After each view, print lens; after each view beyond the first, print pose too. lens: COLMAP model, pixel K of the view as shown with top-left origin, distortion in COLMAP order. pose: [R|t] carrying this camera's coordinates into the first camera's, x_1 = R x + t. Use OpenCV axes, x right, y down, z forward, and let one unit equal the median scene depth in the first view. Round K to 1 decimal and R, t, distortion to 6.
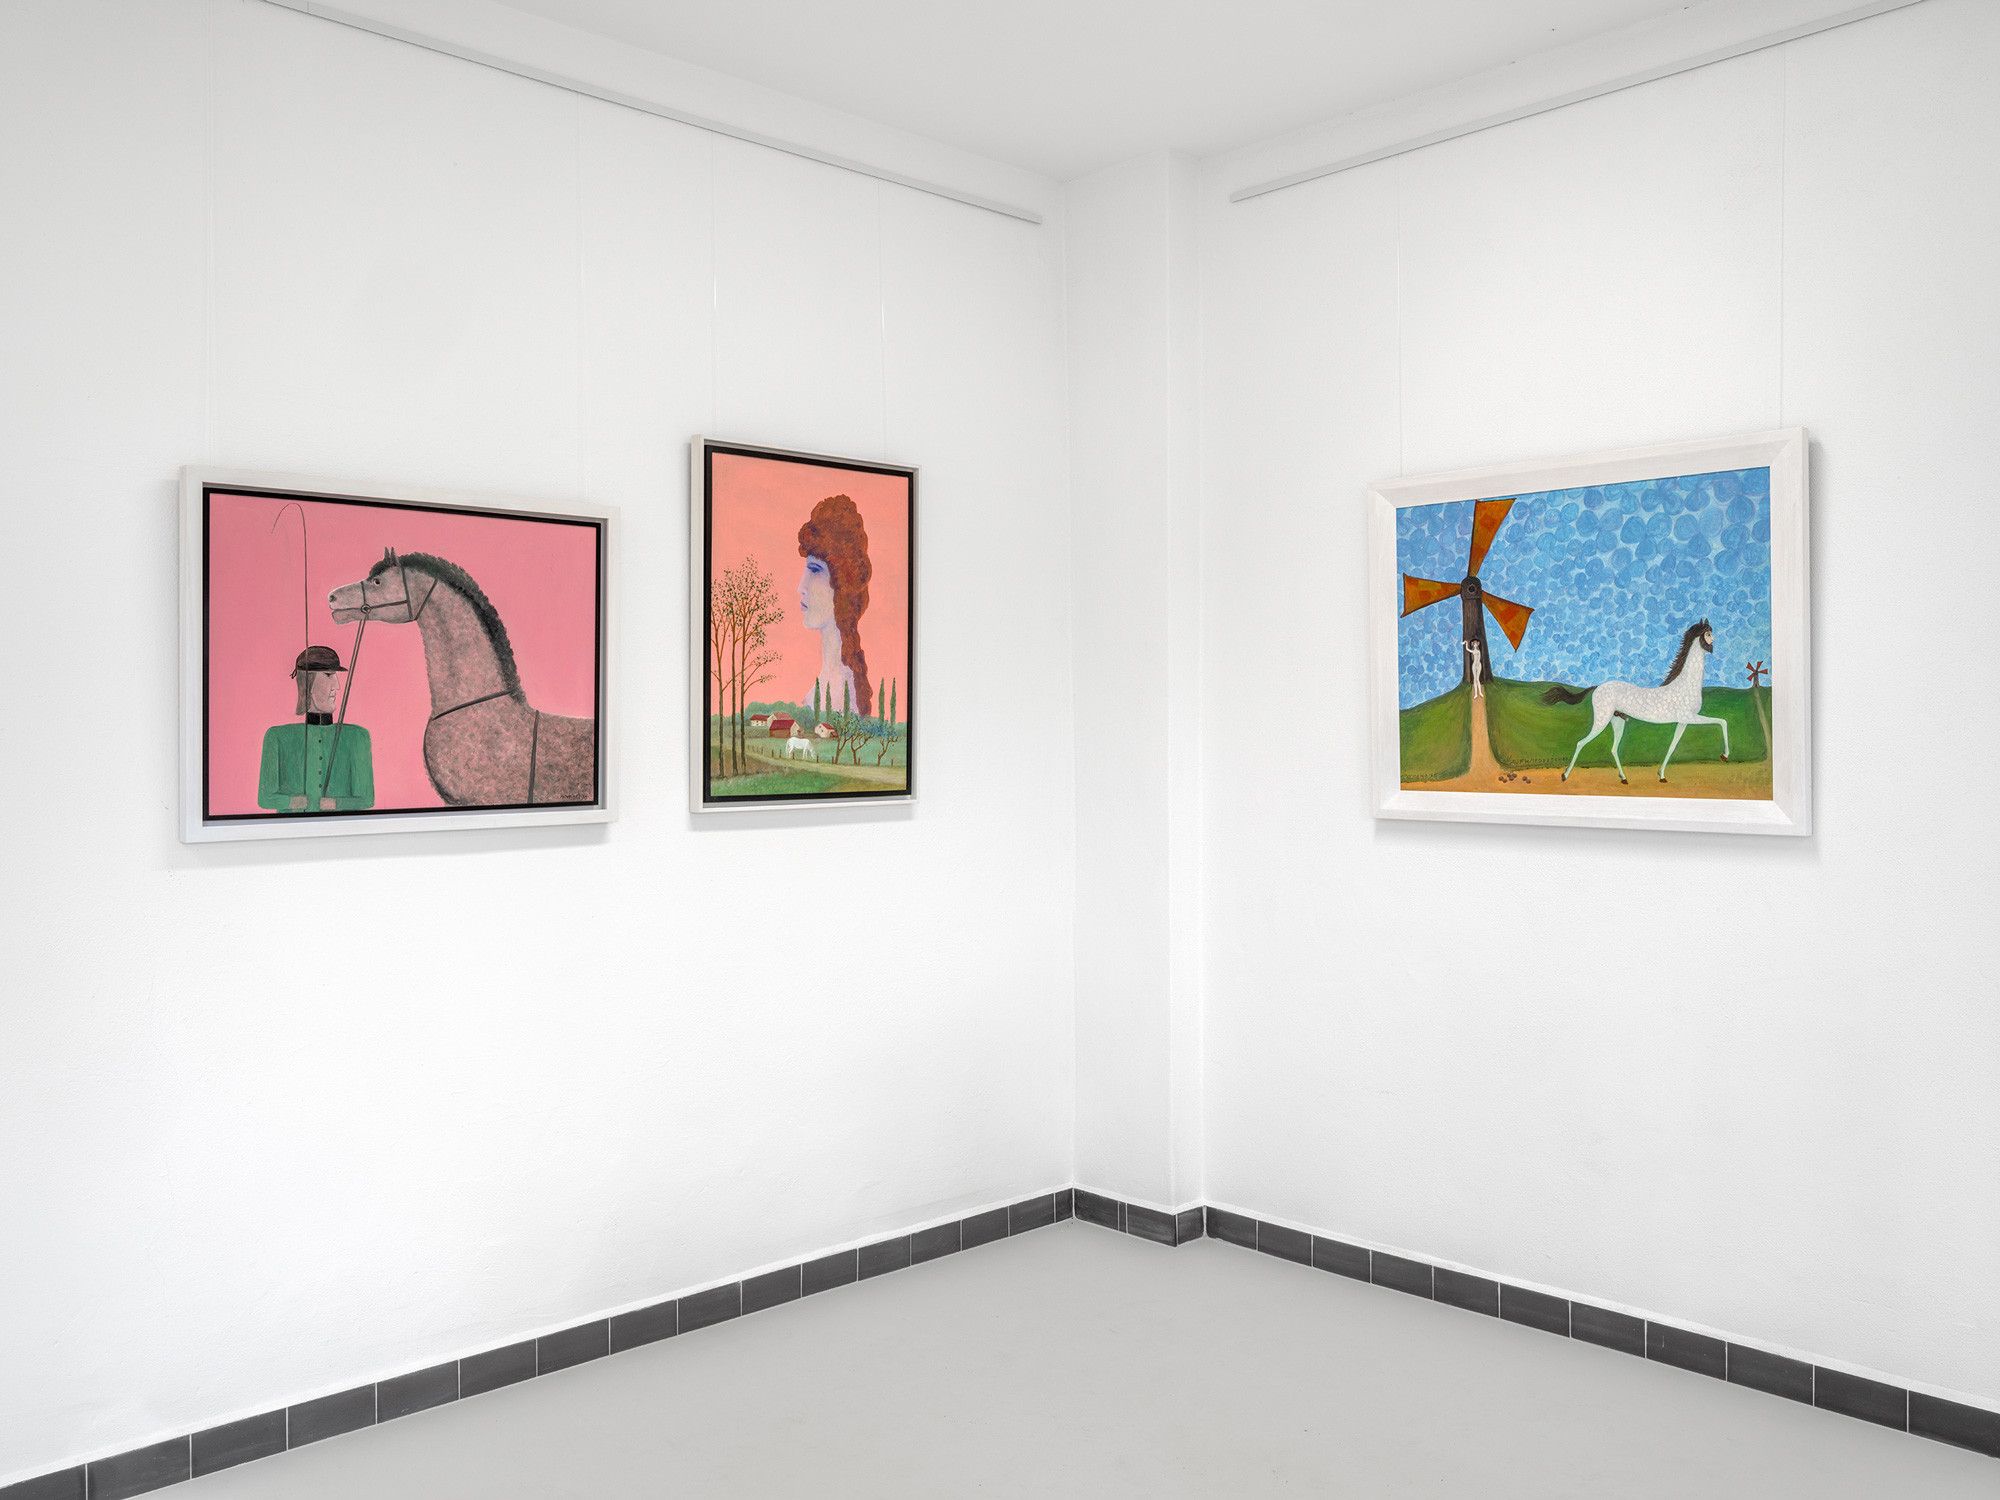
lens RADIAL K [[1687.4, 0, 994.3], [0, 1687.4, 749.3], [0, 0, 1]] dist [0.000325, 0.002855]
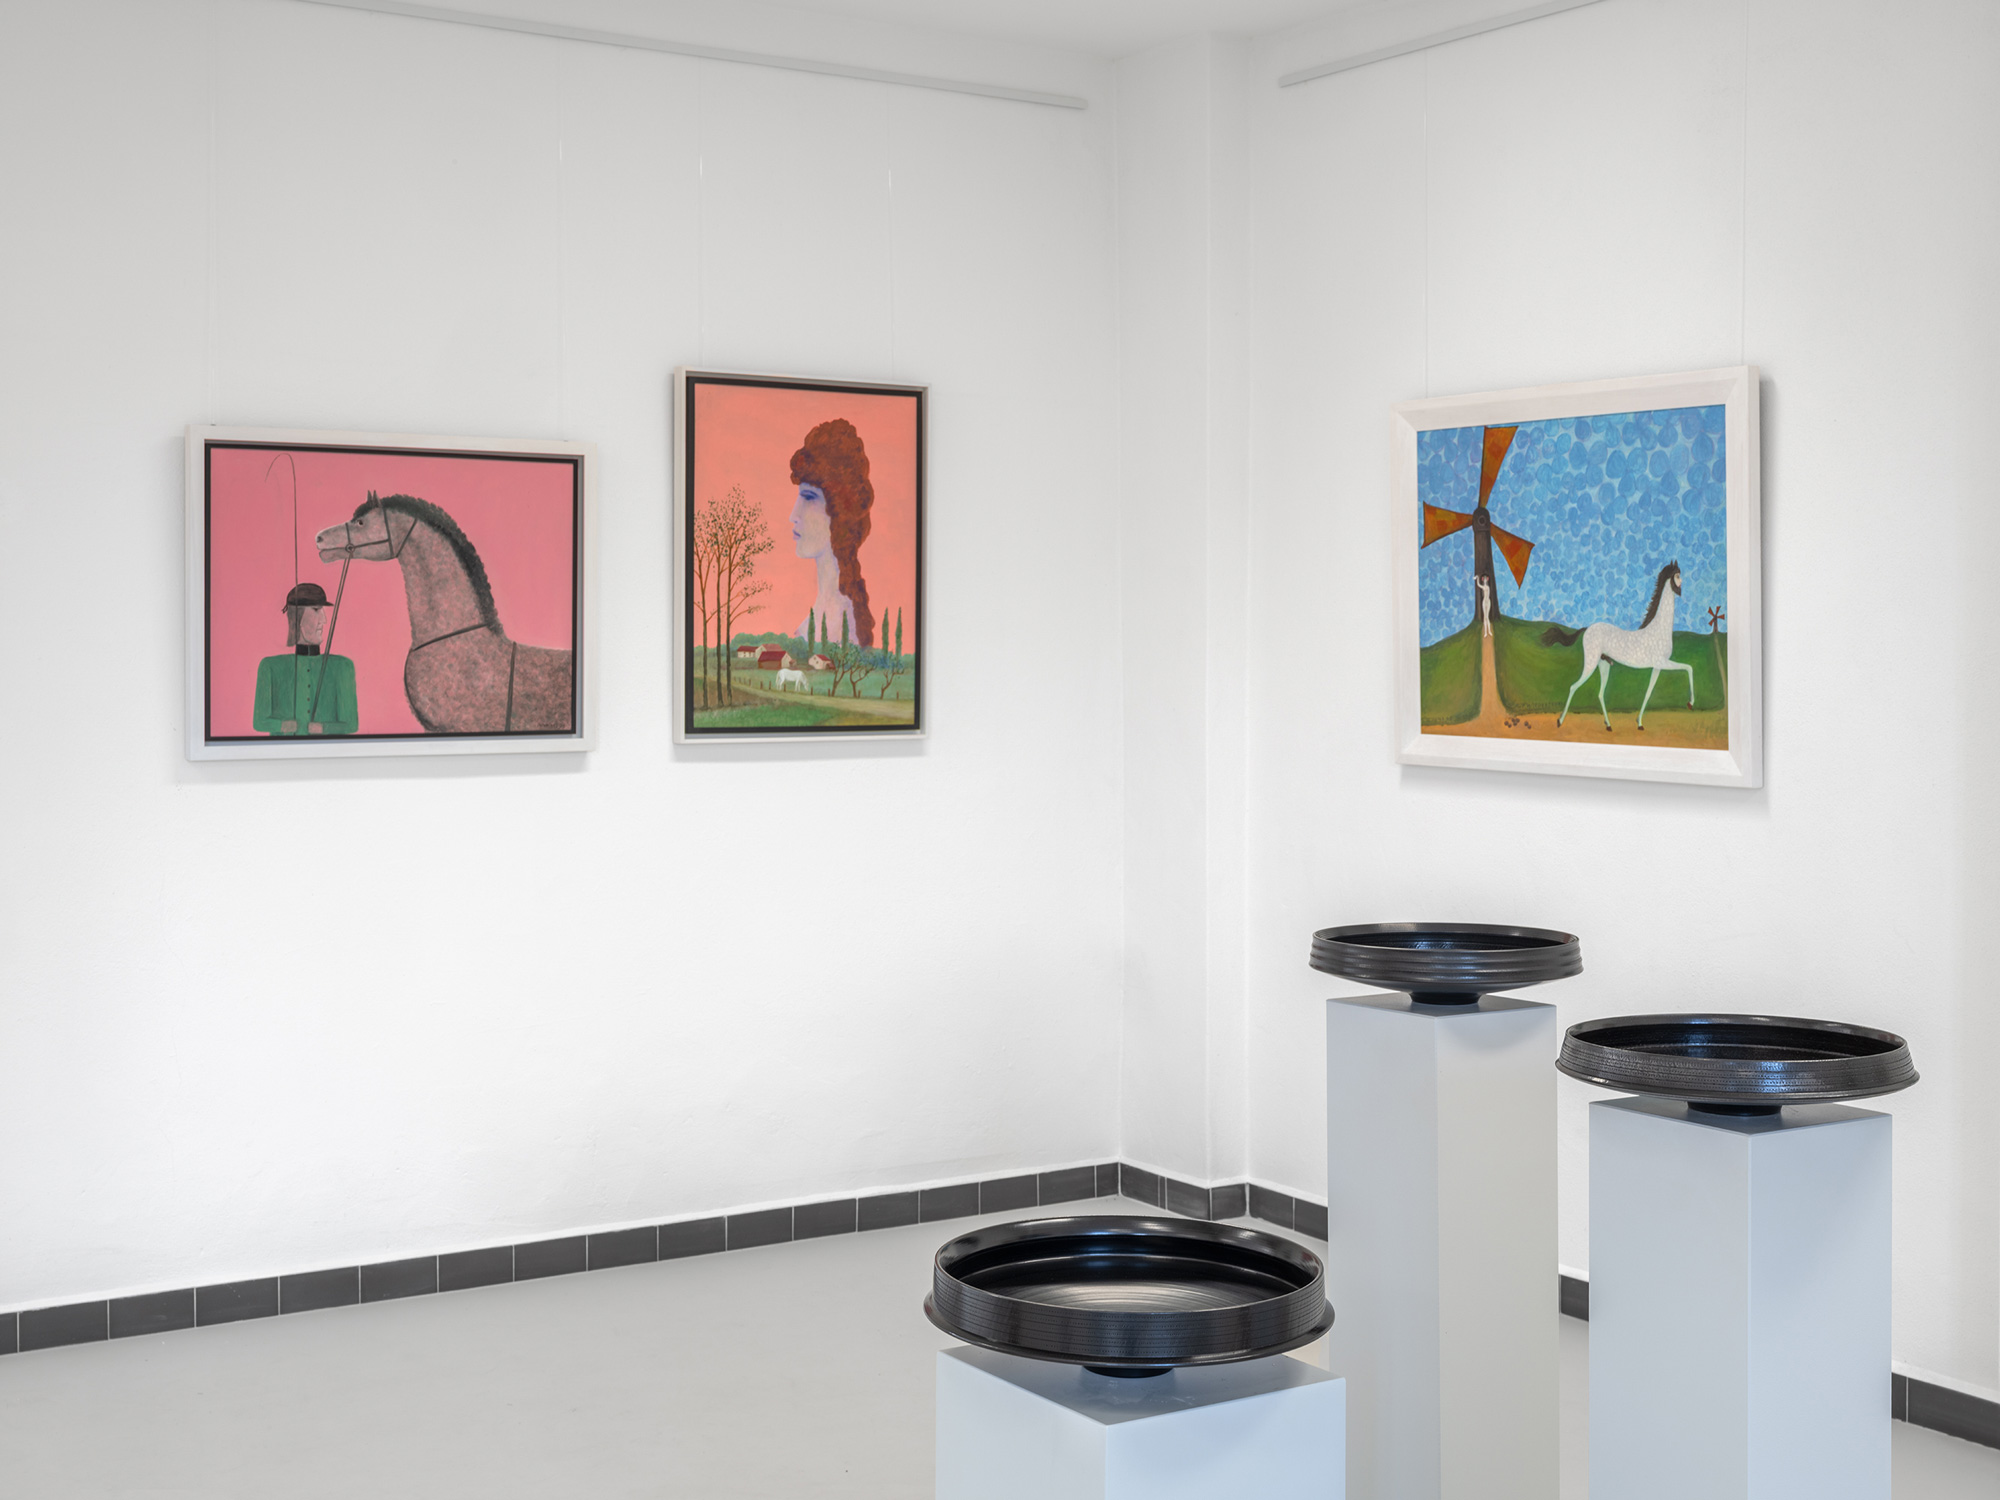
lens RADIAL K [[2552.0, 0, 1002.9], [0, 2552.0, 748.7], [0, 0, 1]] dist [0.015776, 0.000000]
pose [[0.984353, 0.018748, -0.175209, 0.280301], [-0.012762, 0.999298, 0.035227, -0.015388], [0.175747, -0.032440, 0.983901, -0.461196]]
